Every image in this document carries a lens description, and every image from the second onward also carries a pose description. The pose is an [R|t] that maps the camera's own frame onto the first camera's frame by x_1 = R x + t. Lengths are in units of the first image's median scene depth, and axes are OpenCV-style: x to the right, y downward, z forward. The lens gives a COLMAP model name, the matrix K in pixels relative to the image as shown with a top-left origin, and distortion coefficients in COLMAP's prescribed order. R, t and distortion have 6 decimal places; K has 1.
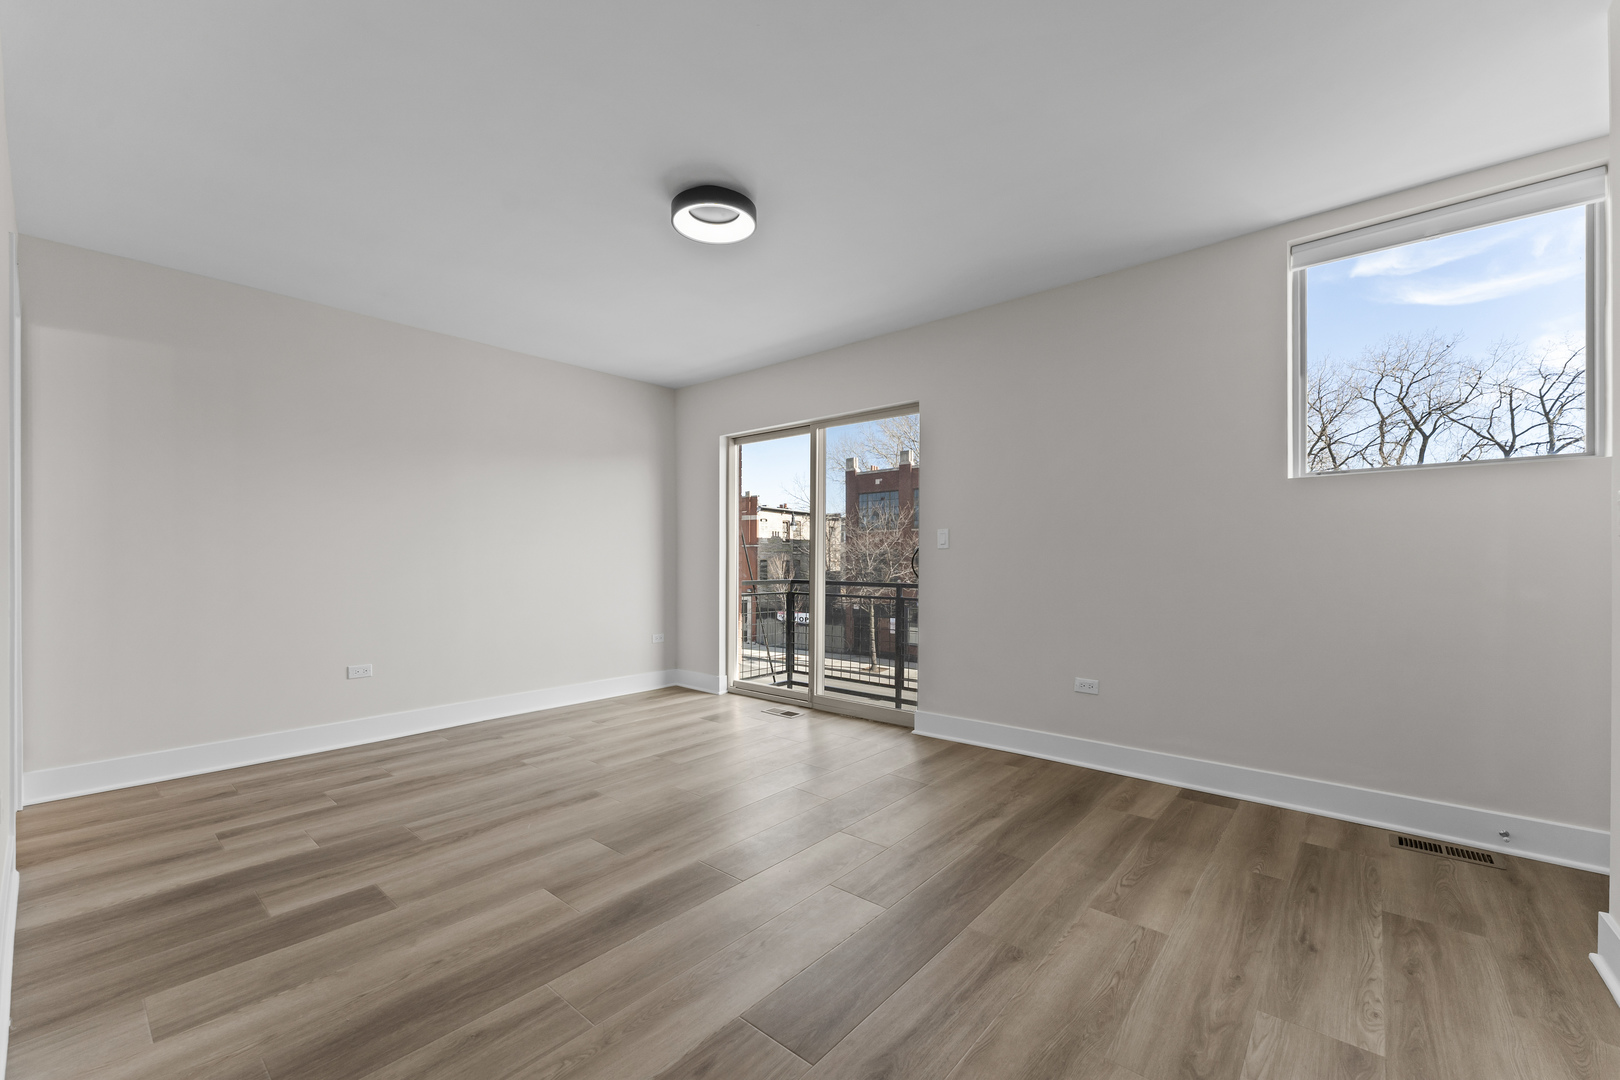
lens RADIAL K [[652.0, 0, 811.9], [0, 652.0, 545.8], [0, 0, 1]] dist [0.000162, 0.000056]
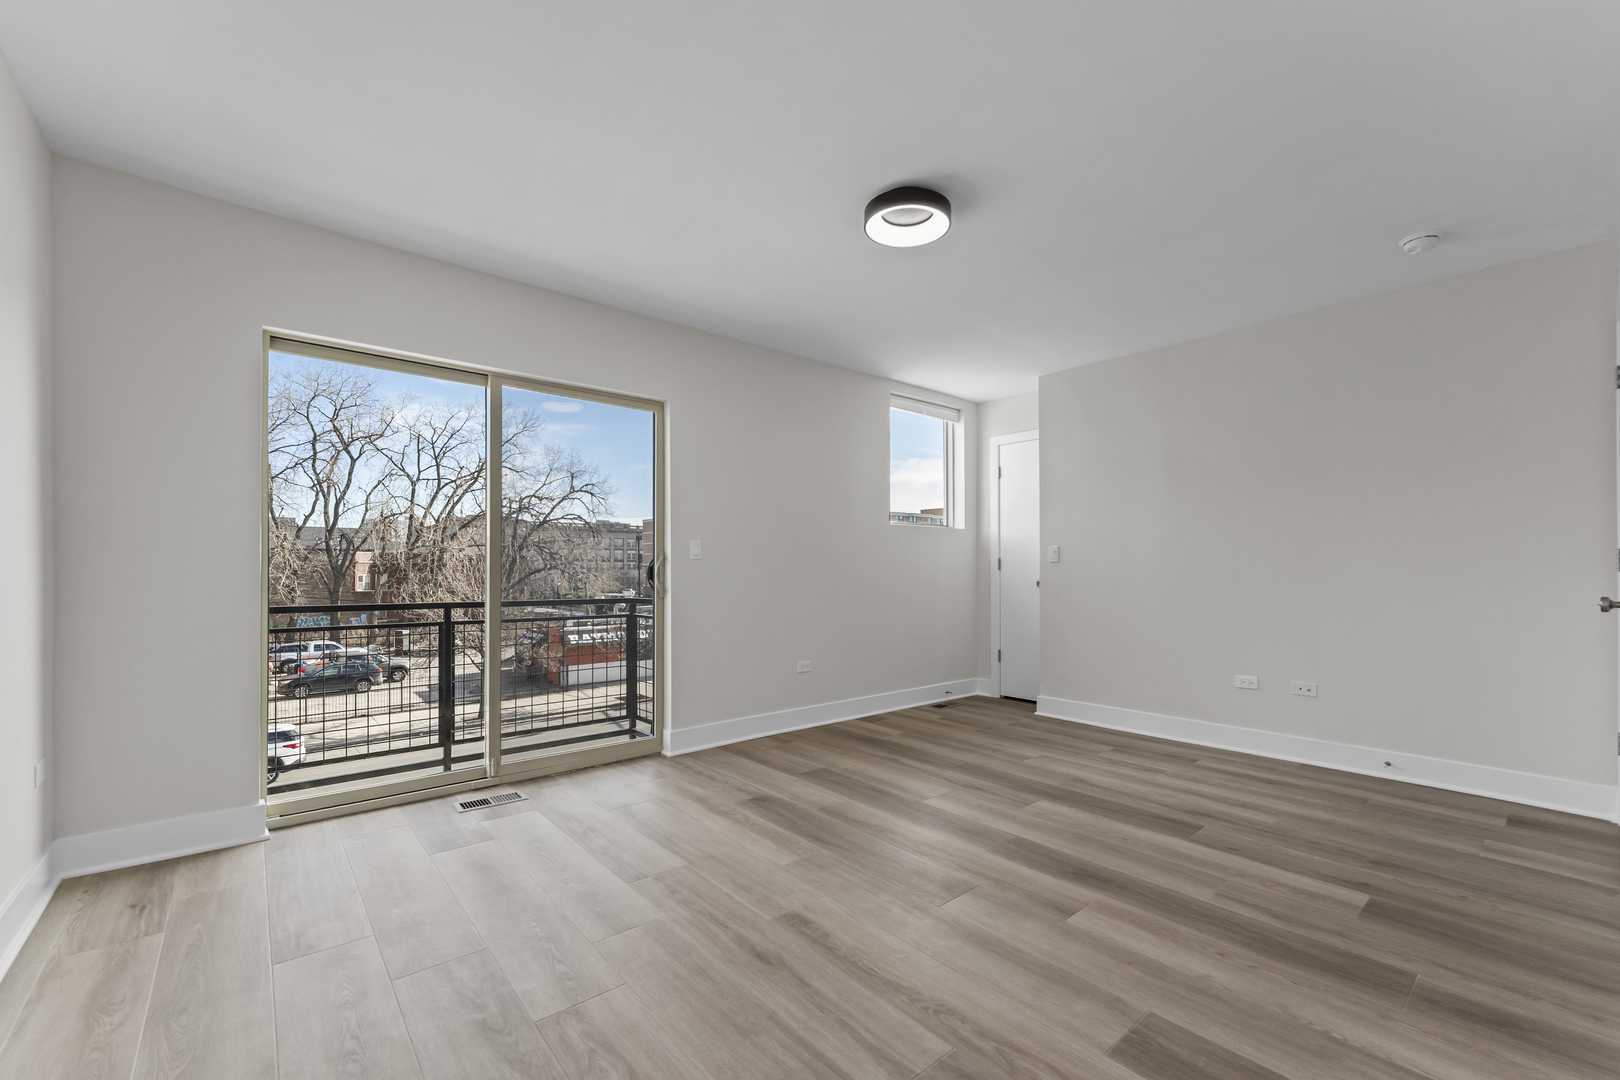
lens RADIAL K [[665.1, 0, 817.4], [0, 665.1, 563.8], [0, 0, 1]] dist [0.000020, 0.000090]
pose [[0.153592, 0.009107, 0.988092, -1.053862], [-0.019629, 0.999788, -0.006164, 0.018221], [-0.987939, -0.018449, 0.153739, 0.902774]]
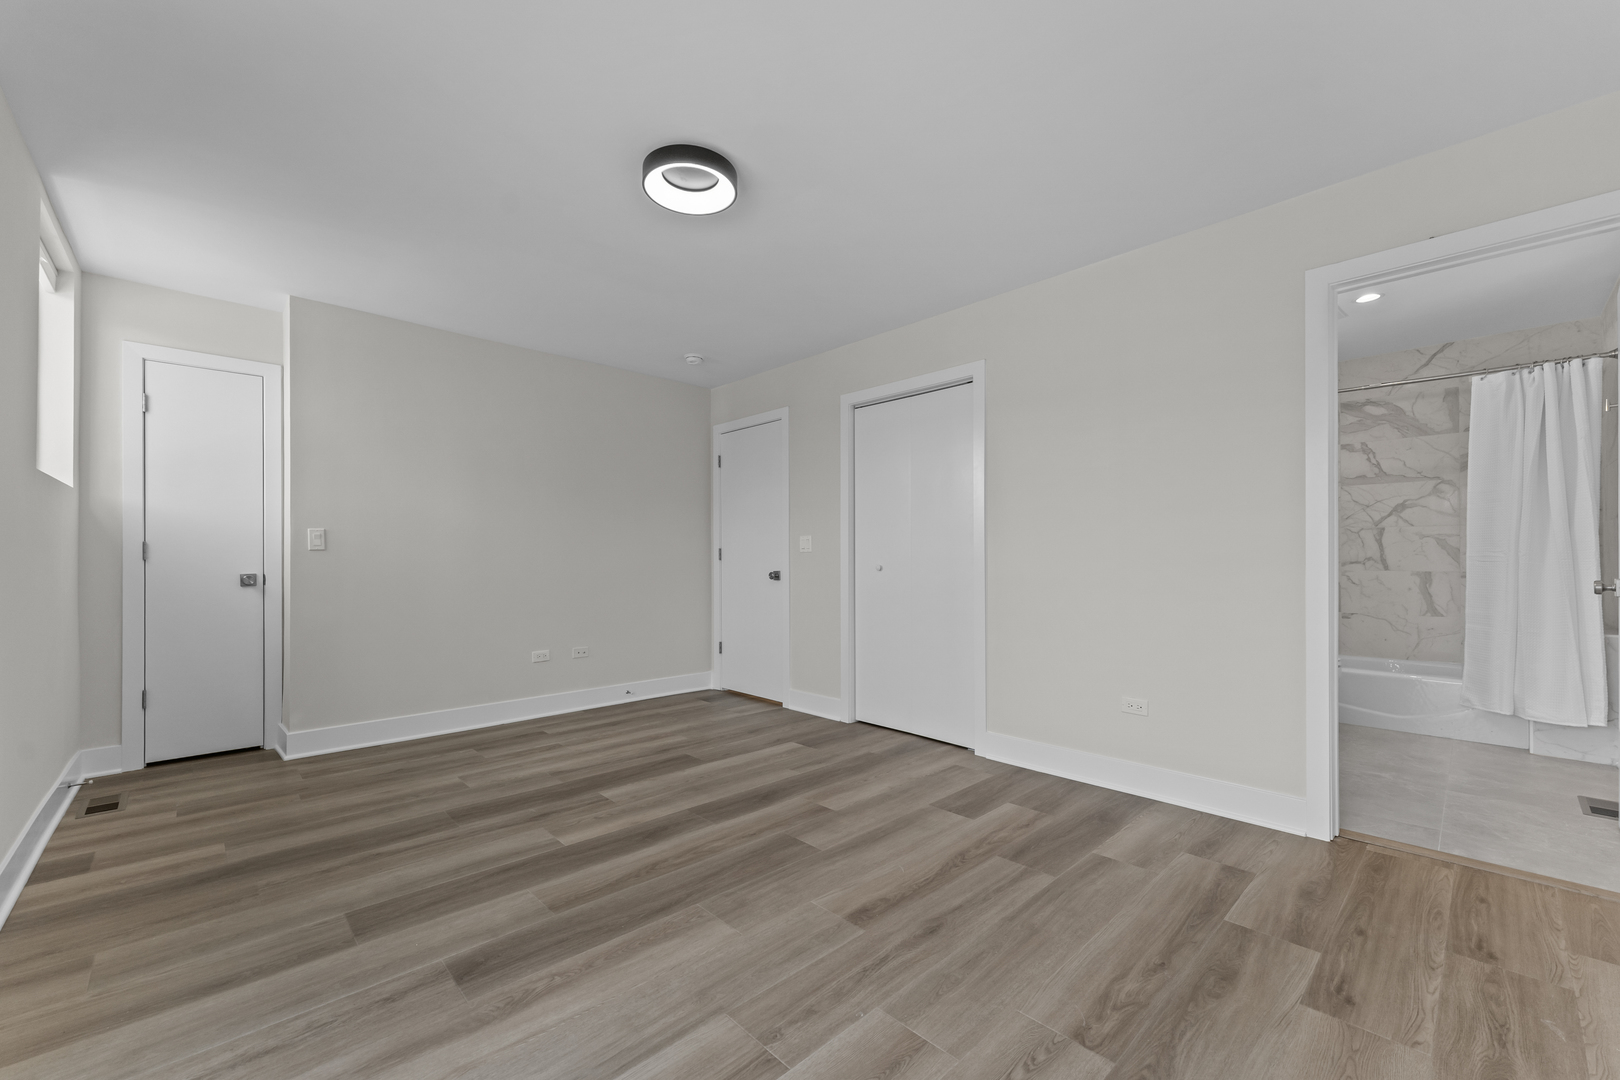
lens RADIAL K [[654.1, 0, 813.8], [0, 654.1, 556.1], [0, 0, 1]] dist [0.000016, 0.000133]
pose [[-0.995295, 0.003101, 0.096846, -0.368904], [0.000888, 0.999738, -0.022882, 0.033620], [-0.096892, -0.022689, -0.995036, 1.724536]]
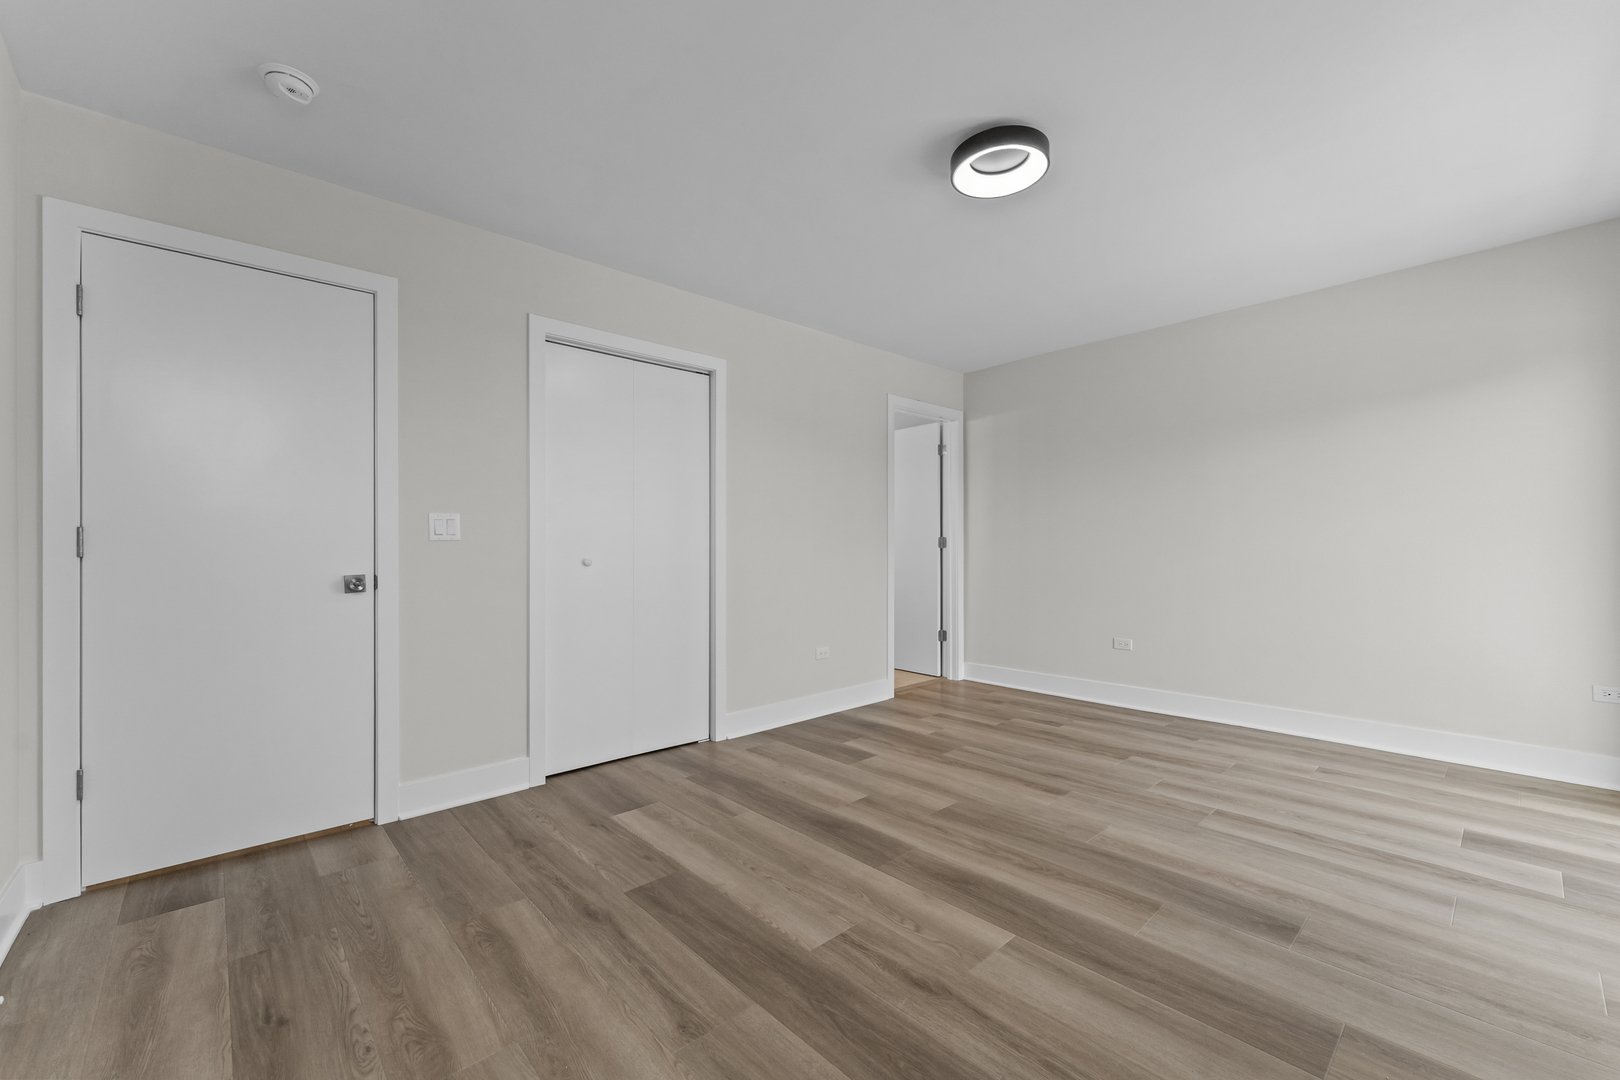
lens RADIAL K [[652.0, 0, 811.9], [0, 652.0, 545.8], [0, 0, 1]] dist [0.000162, 0.000056]
pose [[-0.113408, -0.001098, -0.993548, 0.690215], [0.024358, 0.999696, -0.003885, 0.011847], [0.993250, -0.024641, -0.113347, 0.779954]]
